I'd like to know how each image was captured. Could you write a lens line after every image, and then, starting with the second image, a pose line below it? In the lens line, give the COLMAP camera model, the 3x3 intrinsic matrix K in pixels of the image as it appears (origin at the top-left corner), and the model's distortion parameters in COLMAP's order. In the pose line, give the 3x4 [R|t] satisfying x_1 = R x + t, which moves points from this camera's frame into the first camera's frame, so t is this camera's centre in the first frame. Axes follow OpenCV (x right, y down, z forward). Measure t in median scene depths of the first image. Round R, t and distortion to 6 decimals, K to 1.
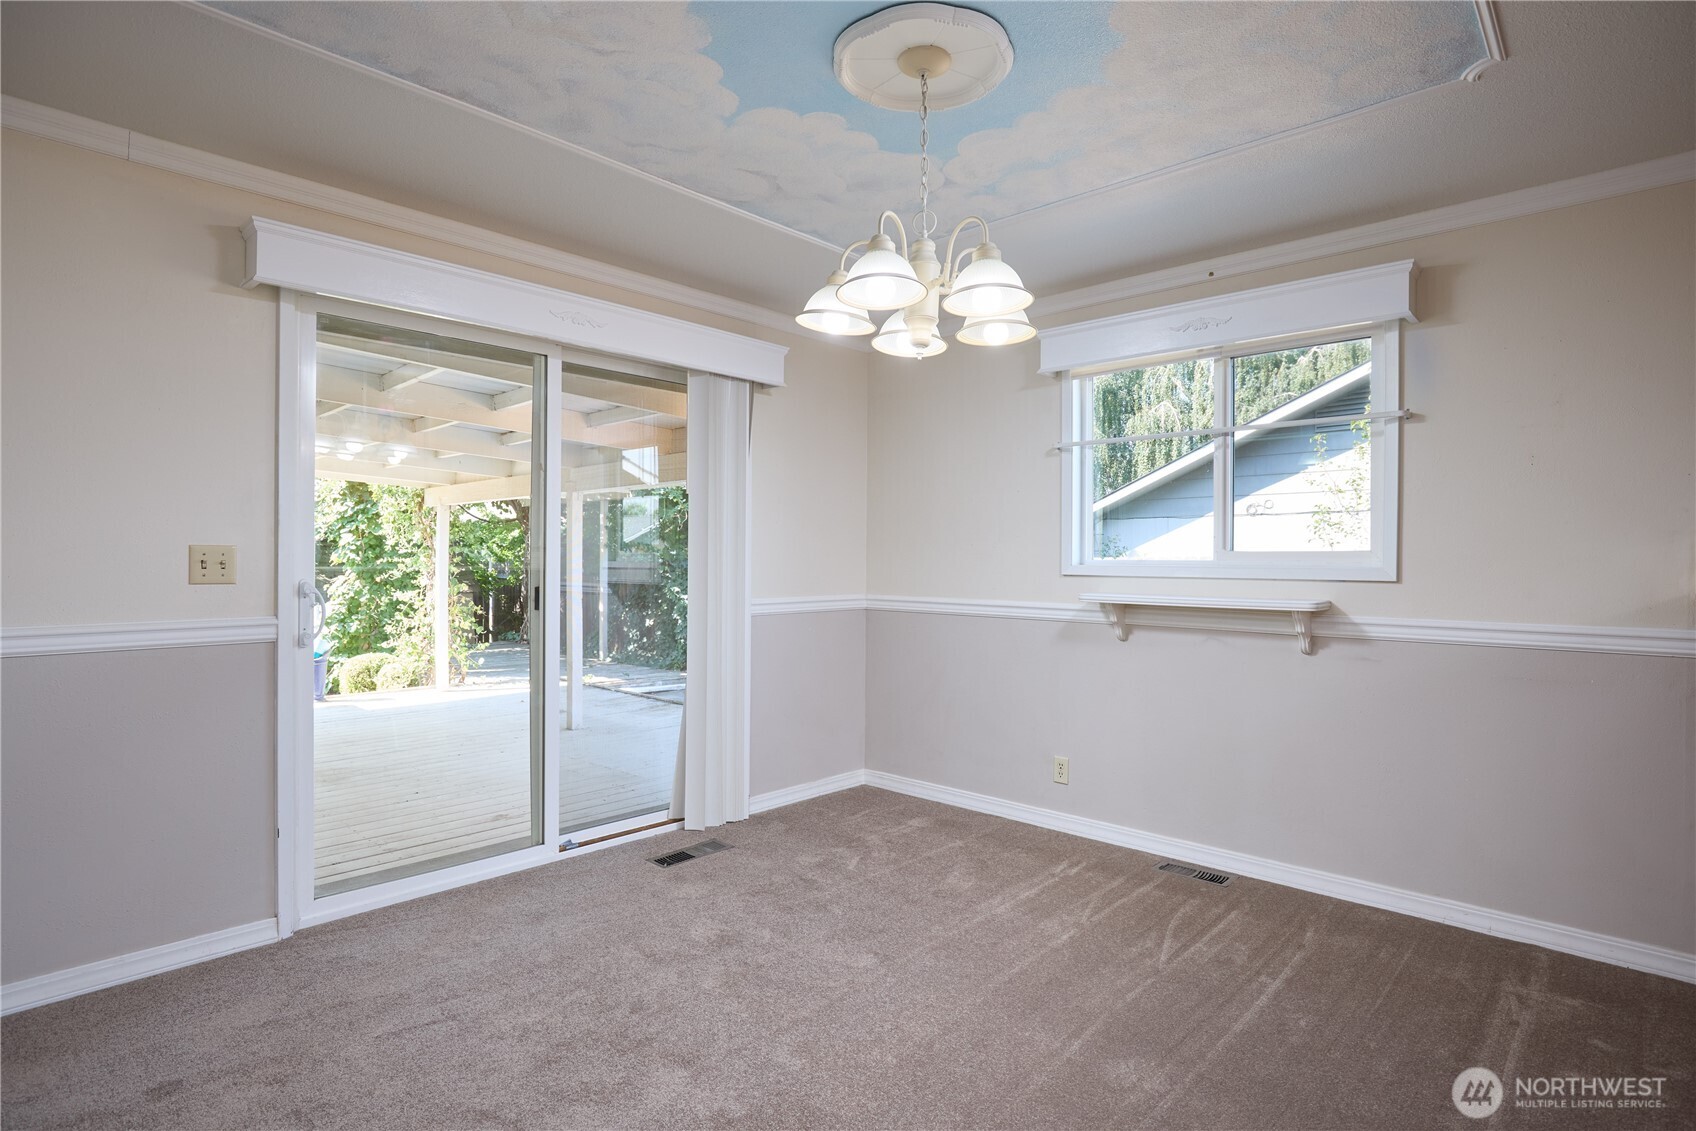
lens RADIAL K [[877.7, 0, 850.1], [0, 877.7, 563.9], [0, 0, 1]] dist [-0.024336, -0.000227]
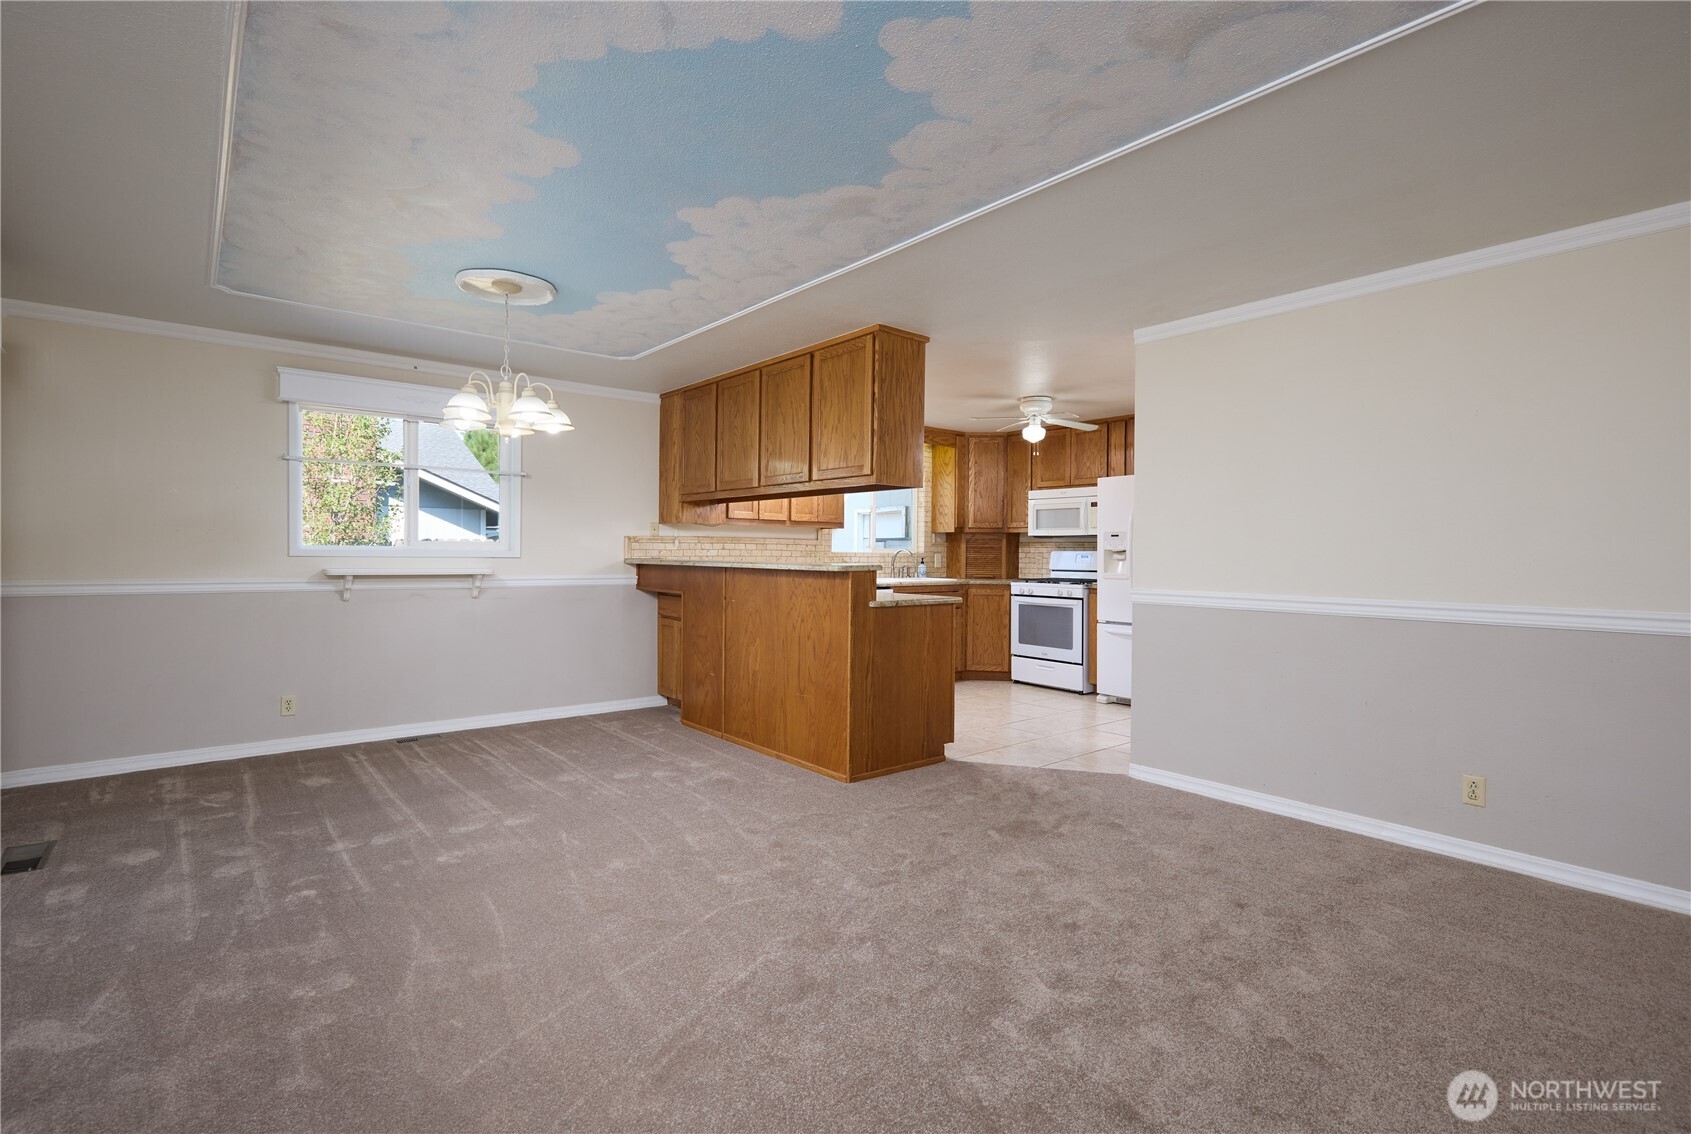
lens RADIAL K [[784.8, 0, 839.4], [0, 784.8, 557.8], [0, 0, 1]] dist [-0.000840, 0.000194]
pose [[0.134481, -0.011166, 0.990853, -0.908802], [-0.003241, 0.999926, 0.011708, -0.002108], [-0.990911, -0.004786, 0.134435, 0.027814]]
